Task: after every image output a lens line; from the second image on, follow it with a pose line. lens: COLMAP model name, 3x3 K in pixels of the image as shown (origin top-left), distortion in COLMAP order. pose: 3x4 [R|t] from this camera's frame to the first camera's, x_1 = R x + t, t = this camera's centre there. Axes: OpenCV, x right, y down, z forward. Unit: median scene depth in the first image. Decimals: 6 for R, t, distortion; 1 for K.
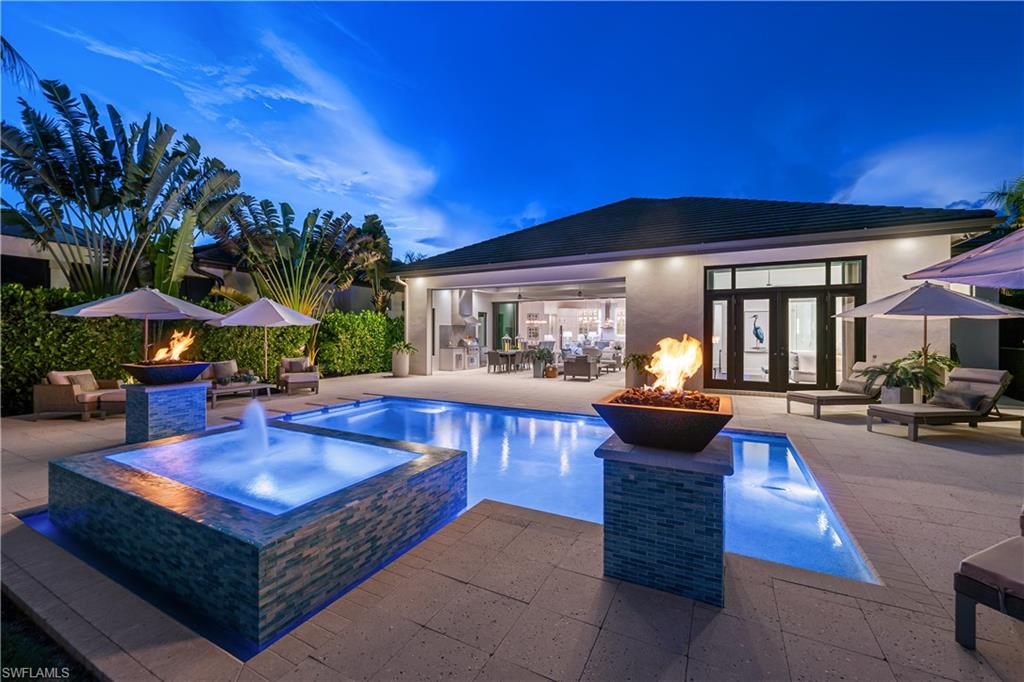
lens RADIAL K [[411.4, 0, 508.0], [0, 411.4, 334.5], [0, 0, 1]] dist [-0.000492, -0.000168]
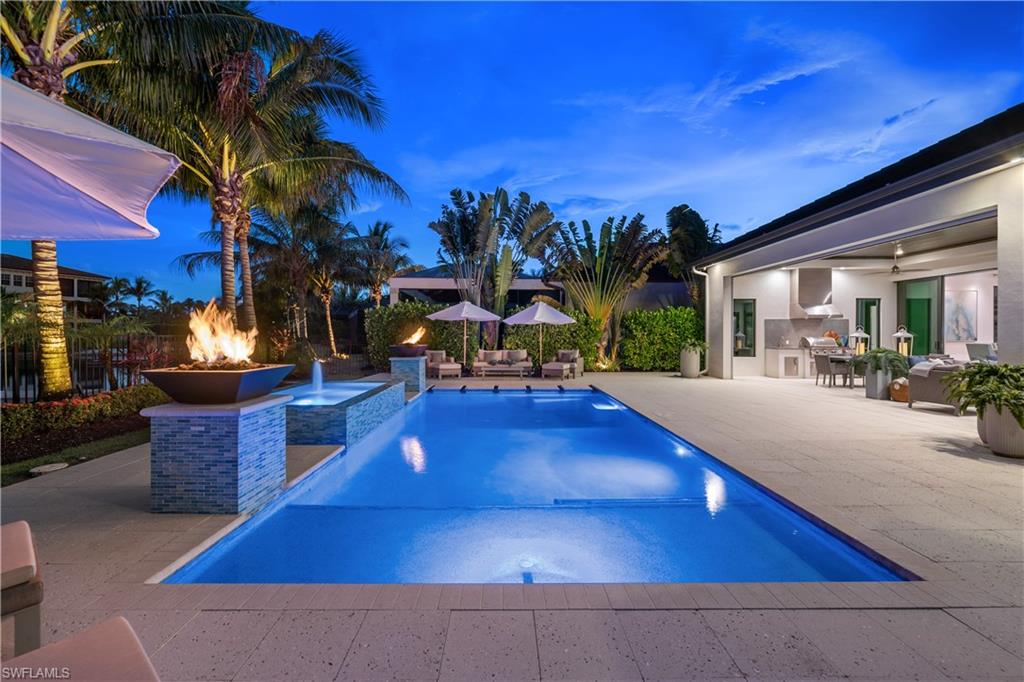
lens RADIAL K [[414.8, 0, 510.3], [0, 414.8, 333.4], [0, 0, 1]] dist [0.021131, -0.000014]
pose [[0.473708, -0.000440, -0.880682, 0.364994], [-0.002540, 0.999995, -0.001865, 0.008100], [0.880678, 0.003120, 0.473704, 0.213731]]
